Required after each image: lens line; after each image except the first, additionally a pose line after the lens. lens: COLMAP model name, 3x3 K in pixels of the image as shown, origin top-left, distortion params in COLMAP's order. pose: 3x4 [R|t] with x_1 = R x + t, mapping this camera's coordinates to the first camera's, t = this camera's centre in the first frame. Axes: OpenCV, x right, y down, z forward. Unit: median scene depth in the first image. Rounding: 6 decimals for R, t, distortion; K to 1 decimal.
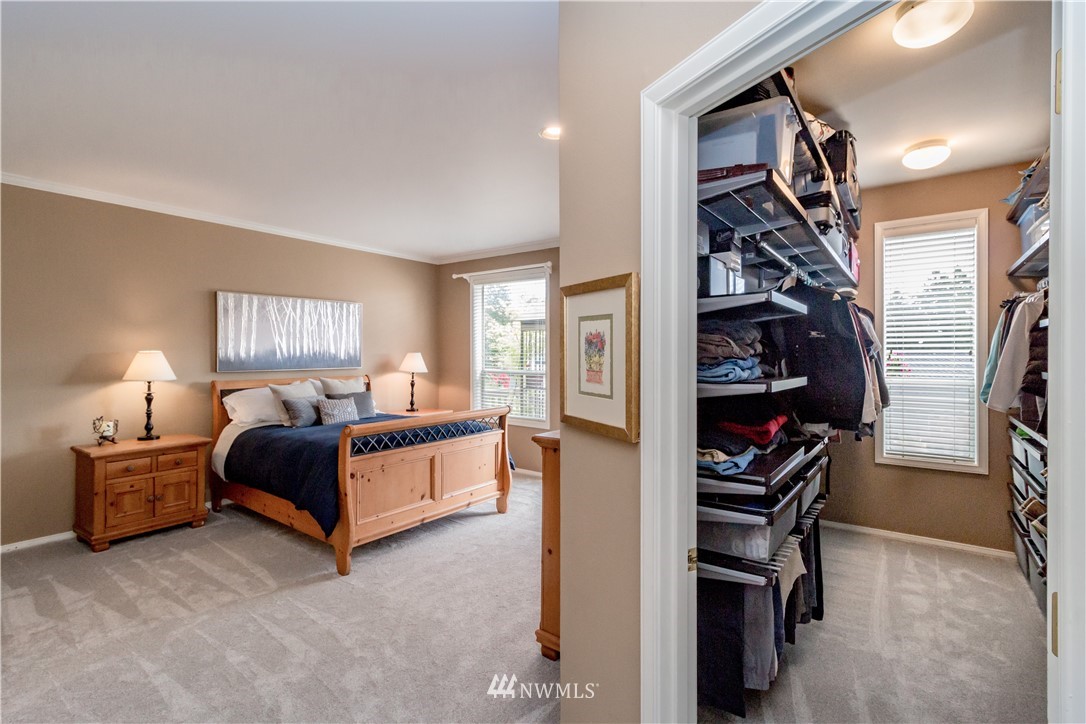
lens RADIAL K [[493.6, 0, 543.0], [0, 493.6, 362.0], [0, 0, 1]] dist [0.001760, 0.000082]
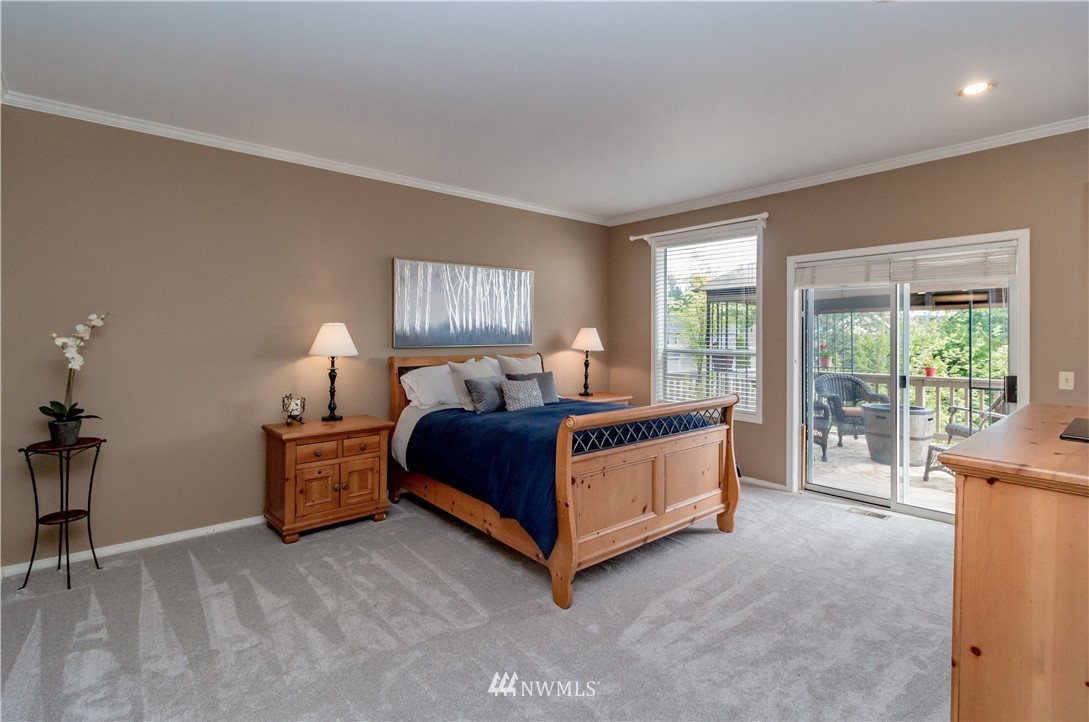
lens RADIAL K [[513.9, 0, 542.6], [0, 513.9, 343.0], [0, 0, 1]] dist [0.000505, -0.000133]
pose [[0.973973, 0.006792, -0.226564, -0.204487], [-0.006472, 0.999977, 0.002157, 0.009741], [0.226574, -0.000635, 0.973994, 0.163154]]
